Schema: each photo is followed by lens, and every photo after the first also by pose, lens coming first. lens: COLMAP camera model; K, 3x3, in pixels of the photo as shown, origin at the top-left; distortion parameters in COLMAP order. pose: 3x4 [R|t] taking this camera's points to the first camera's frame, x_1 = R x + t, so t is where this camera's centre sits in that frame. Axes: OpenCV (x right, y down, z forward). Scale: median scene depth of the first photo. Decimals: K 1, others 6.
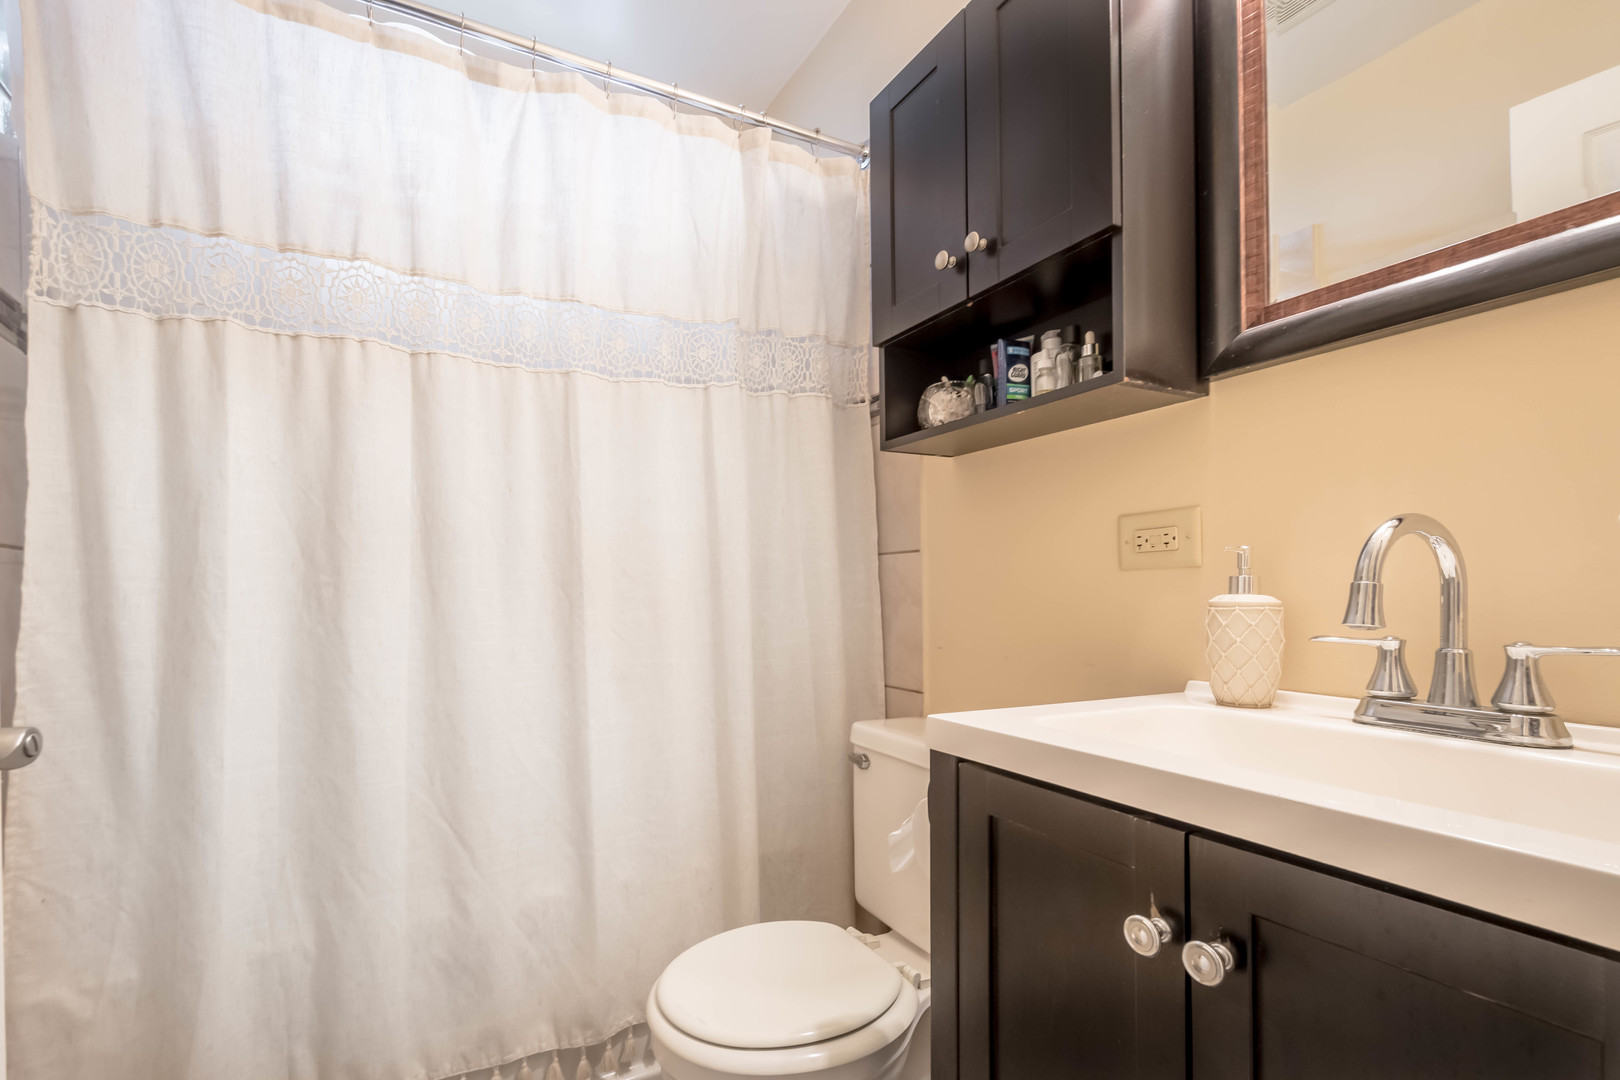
lens RADIAL K [[696.2, 0, 817.0], [0, 696.2, 573.7], [0, 0, 1]] dist [0.001350, 0.000158]
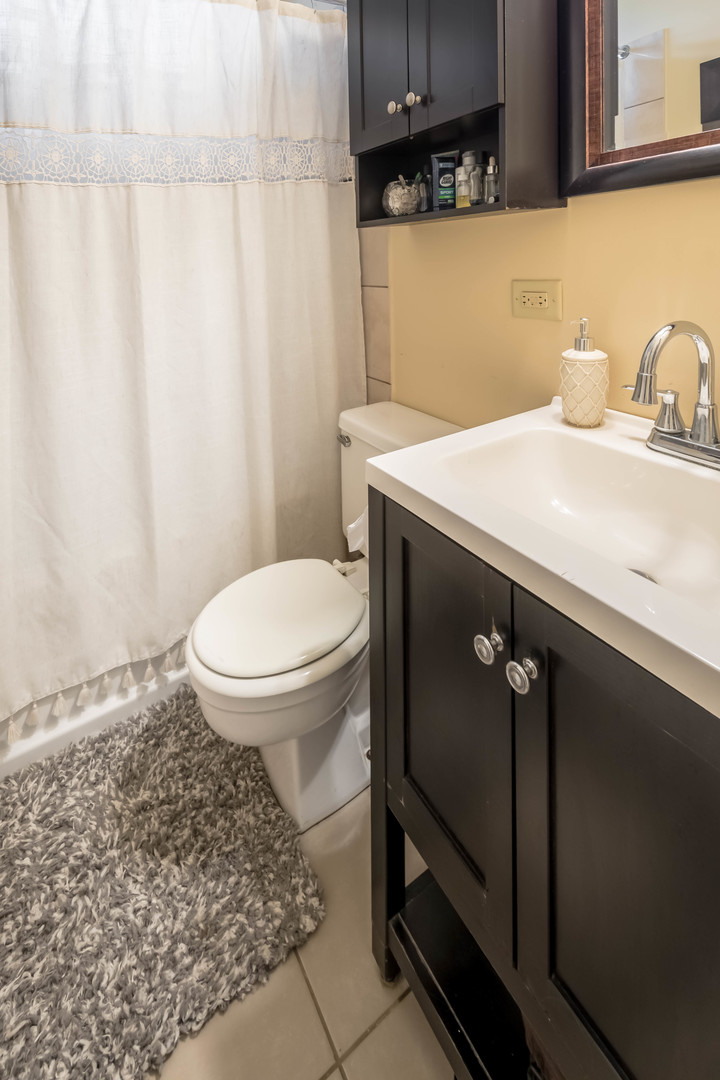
lens RADIAL K [[472.5, 0, 247.6], [0, 472.5, 539.9], [0, 0, 1]] dist [0.009792, -0.000581]
pose [[0.997657, -0.013129, 0.067137, -0.200581], [0.011666, 0.999687, 0.022139, 0.427426], [-0.067406, -0.021304, 0.997498, 0.008460]]
